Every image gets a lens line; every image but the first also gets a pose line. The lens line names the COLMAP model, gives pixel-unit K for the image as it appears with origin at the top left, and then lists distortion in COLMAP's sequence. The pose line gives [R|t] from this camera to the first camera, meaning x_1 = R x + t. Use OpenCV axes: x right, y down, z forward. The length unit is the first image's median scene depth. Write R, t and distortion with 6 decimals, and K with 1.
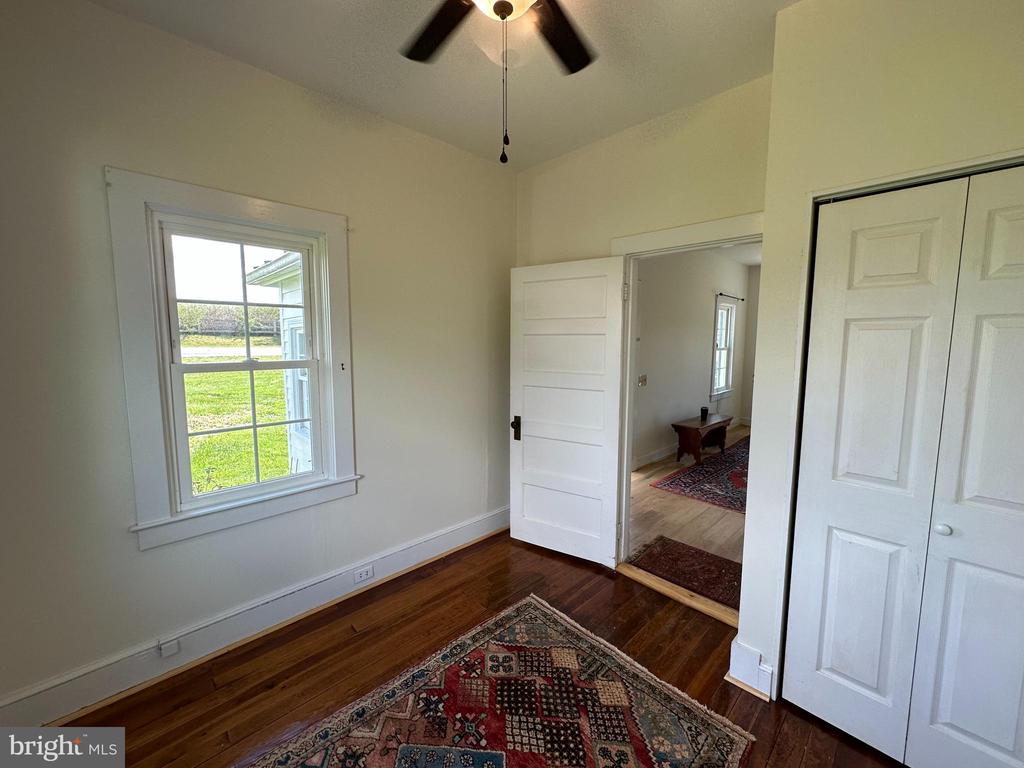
lens RADIAL K [[409.2, 0, 512.4], [0, 409.2, 379.1], [0, 0, 1]] dist [-0.002561, 0.000236]
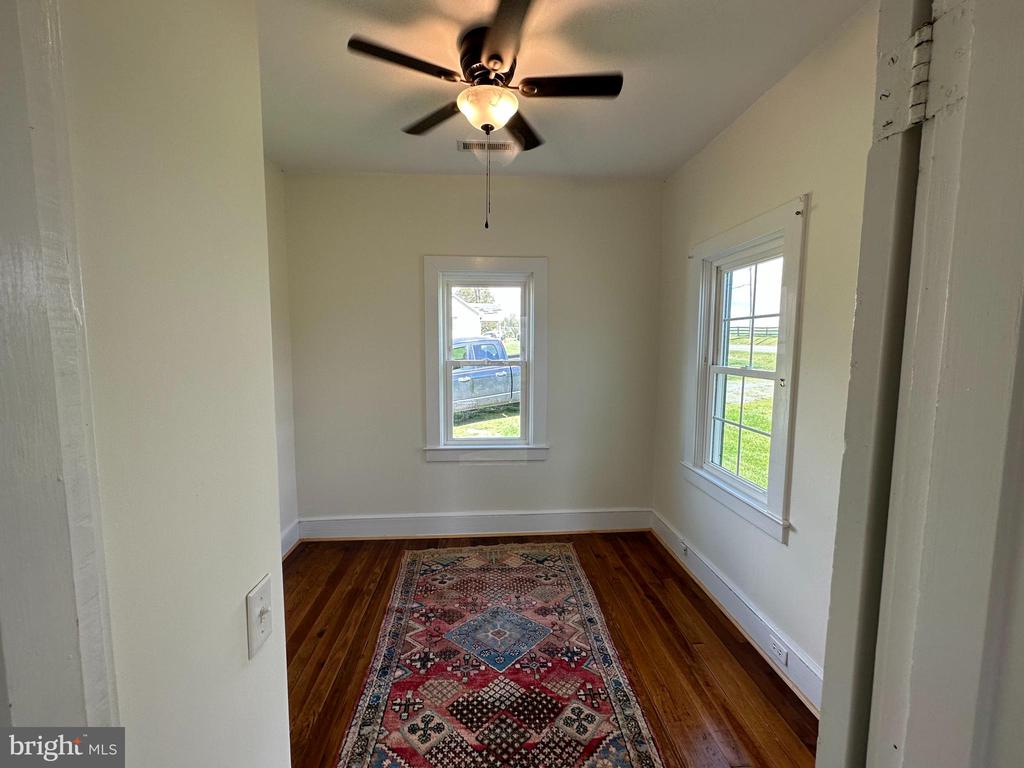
lens RADIAL K [[409.2, 0, 510.6], [0, 409.2, 384.1], [0, 0, 1]] dist [-0.002561, 0.000236]
pose [[-0.649641, 0.067039, -0.757279, 0.759806], [-0.080892, 0.984354, 0.156535, -0.149104], [0.755925, 0.162950, -0.634054, 1.481152]]
